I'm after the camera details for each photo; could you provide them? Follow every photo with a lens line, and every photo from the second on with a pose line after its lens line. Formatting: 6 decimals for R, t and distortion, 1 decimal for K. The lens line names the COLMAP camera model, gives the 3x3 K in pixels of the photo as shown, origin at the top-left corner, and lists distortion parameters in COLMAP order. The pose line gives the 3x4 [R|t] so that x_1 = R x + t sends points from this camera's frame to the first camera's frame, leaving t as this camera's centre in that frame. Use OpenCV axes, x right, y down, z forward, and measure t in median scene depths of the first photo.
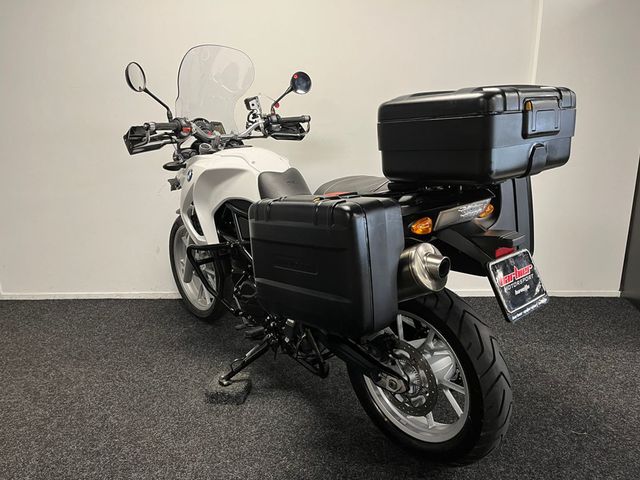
lens RADIAL K [[485.0, 0, 322.2], [0, 485.0, 238.8], [0, 0, 1]] dist [0.081131, -0.102179]
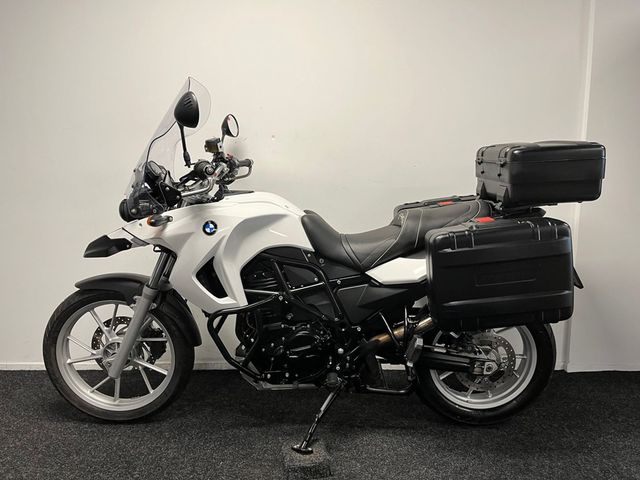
lens RADIAL K [[485.0, 0, 322.2], [0, 485.0, 238.8], [0, 0, 1]] dist [0.081131, -0.102179]
pose [[0.669667, -0.115363, 0.733646, -0.765146], [0.185674, 0.982497, -0.014989, -0.064911], [-0.719076, 0.146257, 0.679366, 0.303978]]
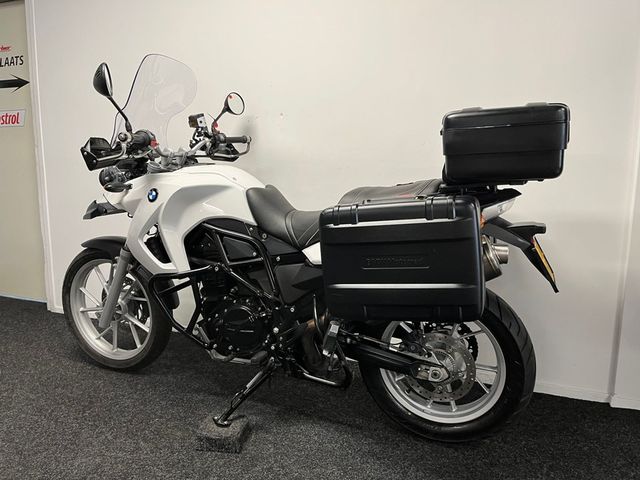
lens RADIAL K [[485.0, 0, 322.2], [0, 485.0, 238.8], [0, 0, 1]] dist [0.081131, -0.102179]
pose [[0.895553, -0.063482, 0.440402, -0.396225], [0.102033, 0.992695, -0.064391, 0.035893], [-0.433097, 0.102602, 0.895489, 0.088835]]
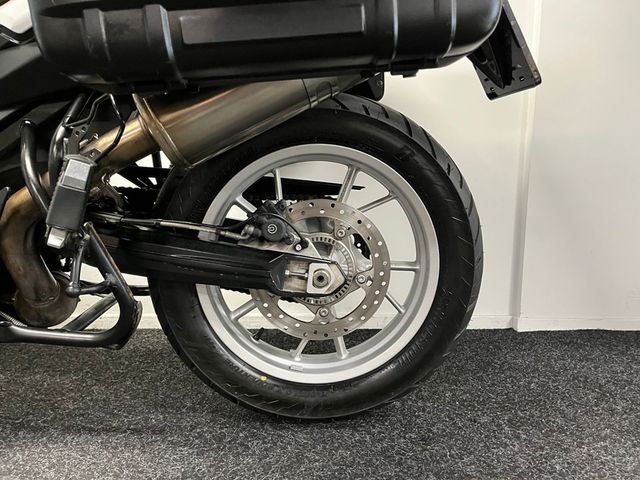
lens RADIAL K [[485.0, 0, 322.2], [0, 485.0, 238.8], [0, 0, 1]] dist [0.081131, -0.102179]
pose [[0.628246, -0.088301, 0.772987, -0.185610], [0.174333, 0.984252, -0.029255, 0.203644], [-0.758231, 0.153136, 0.633746, 0.498764]]
